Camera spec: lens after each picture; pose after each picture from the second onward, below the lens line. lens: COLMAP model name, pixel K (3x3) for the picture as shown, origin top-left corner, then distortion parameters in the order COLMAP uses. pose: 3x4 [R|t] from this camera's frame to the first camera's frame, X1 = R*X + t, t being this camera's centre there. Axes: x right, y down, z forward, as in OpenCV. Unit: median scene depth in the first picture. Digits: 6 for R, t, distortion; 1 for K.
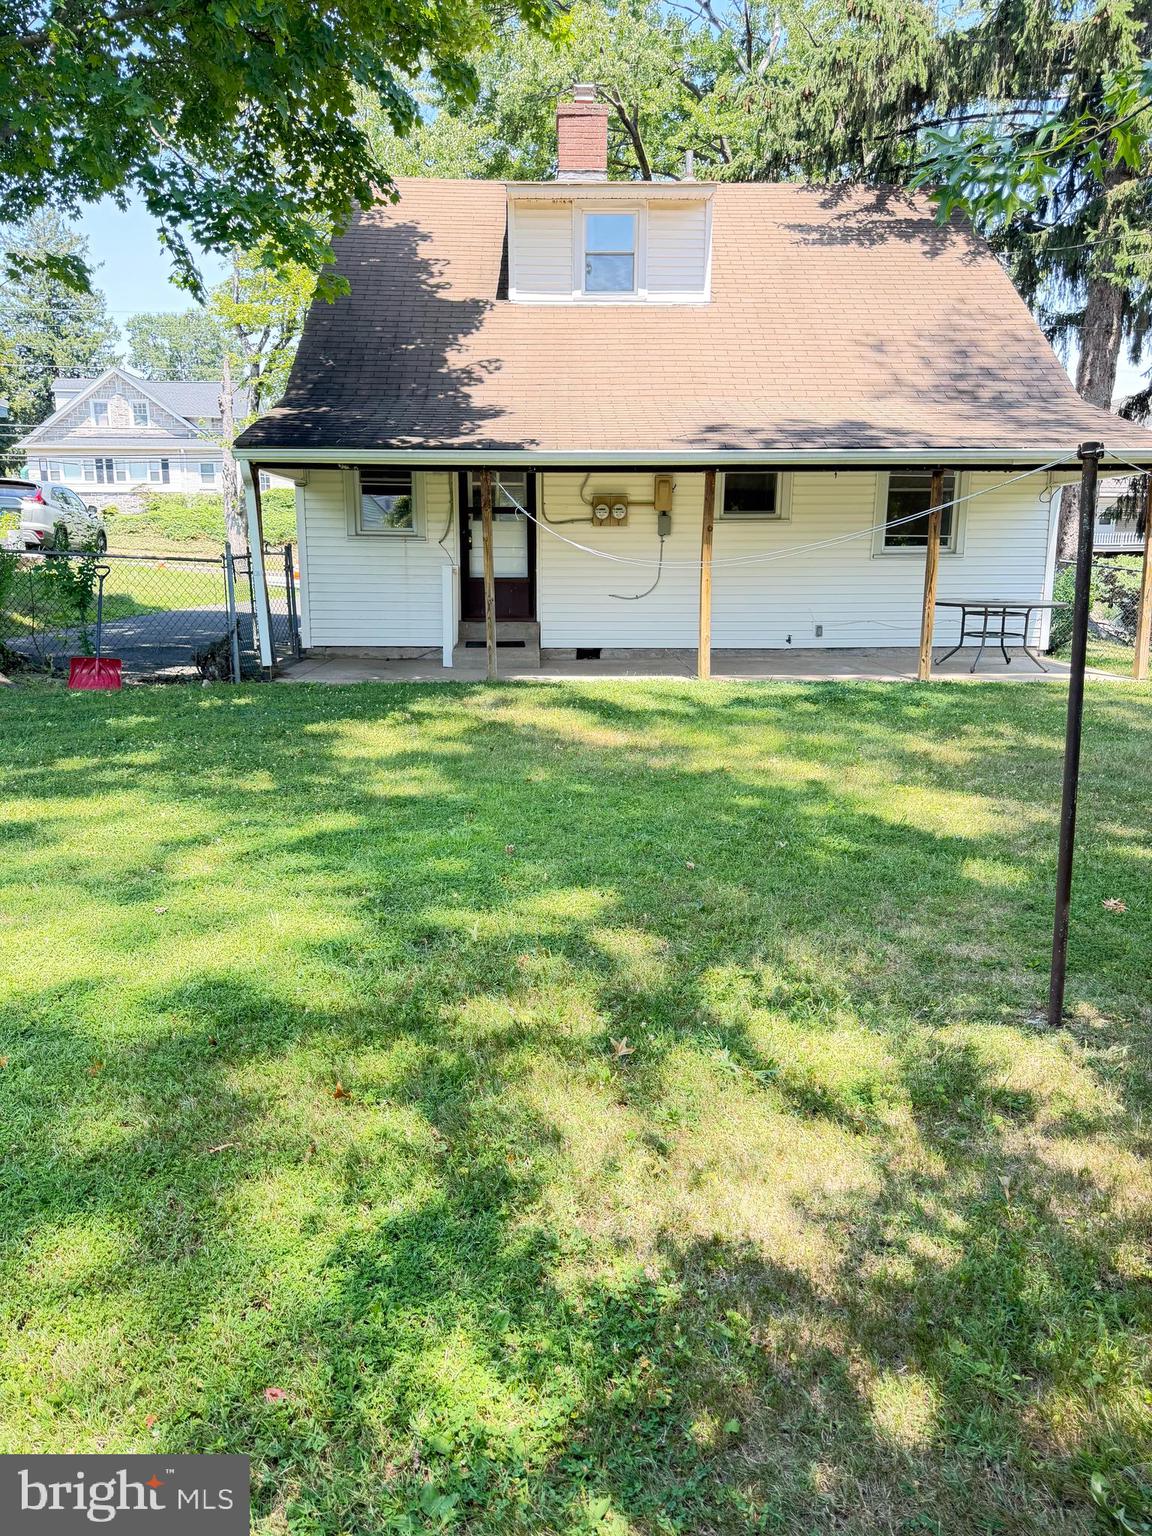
lens RADIAL K [[1088.9, 0, 580.0], [0, 1088.9, 764.4], [0, 0, 1]] dist [0.046124, -0.038400]
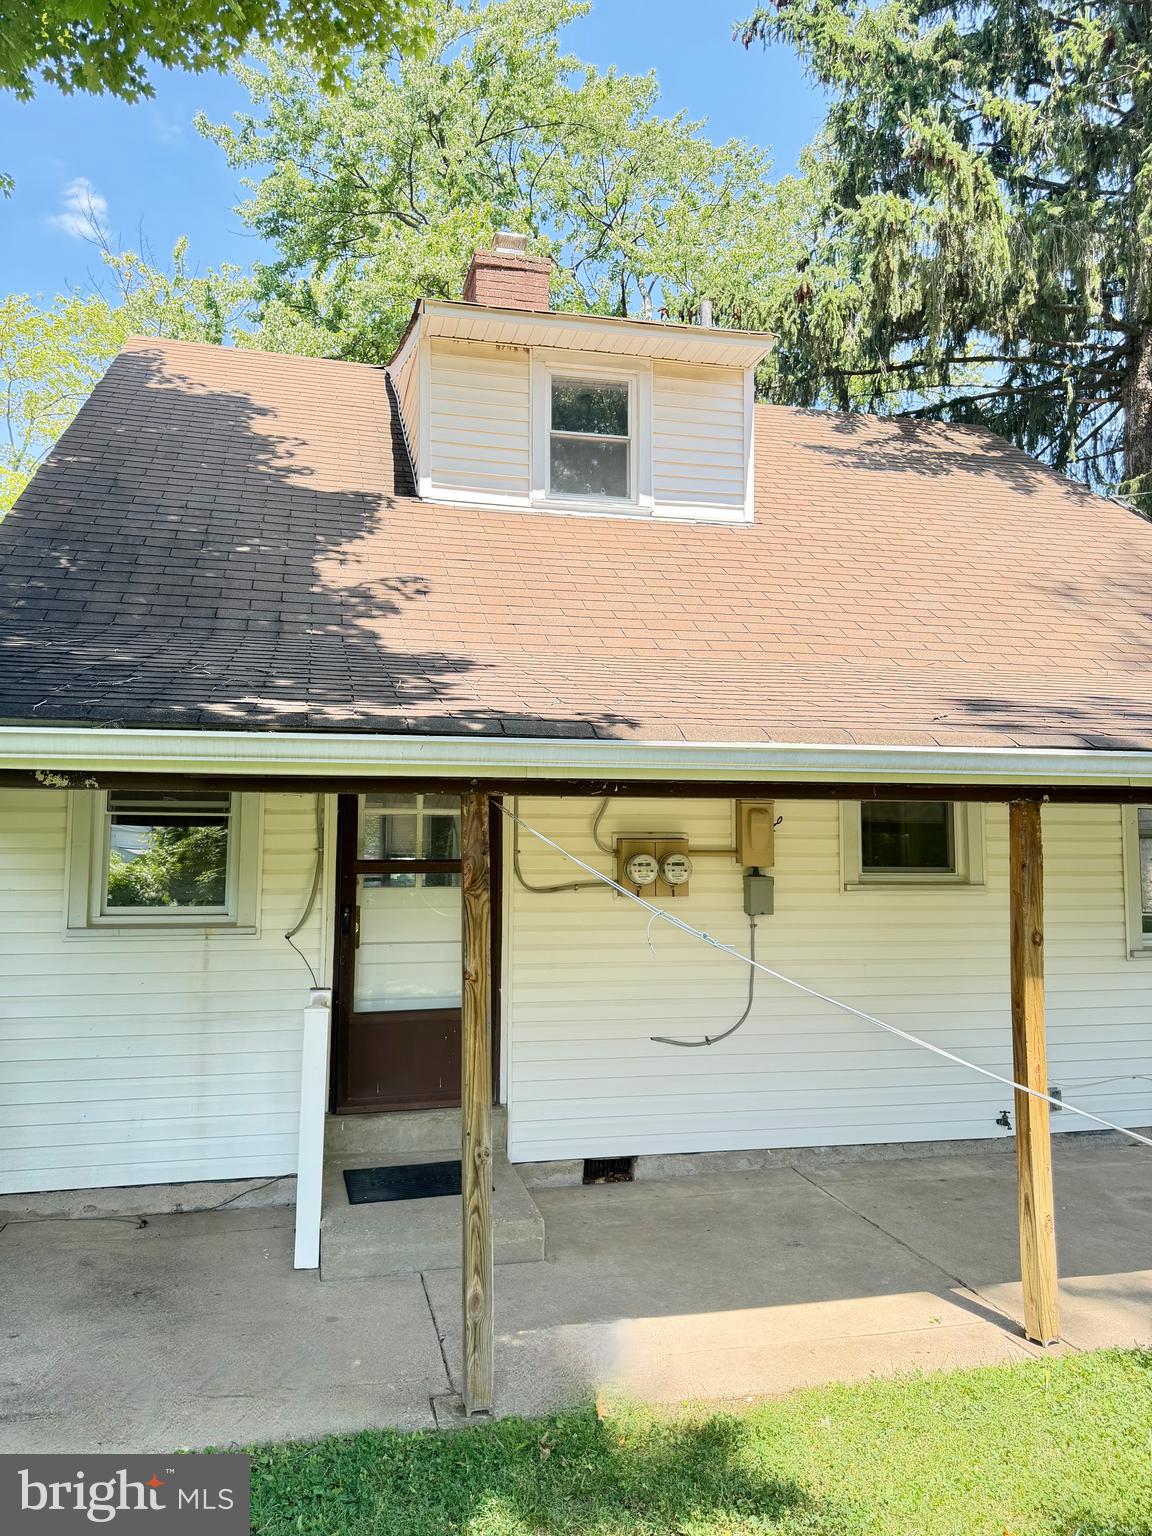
lens RADIAL K [[1088.9, 0, 569.7], [0, 1088.9, 759.7], [0, 0, 1]] dist [0.046124, -0.038400]
pose [[0.980939, 0.013804, 0.193824, -0.102118], [0.040502, 0.961040, -0.273427, -0.143465], [-0.190047, 0.276065, 0.942162, 0.521615]]
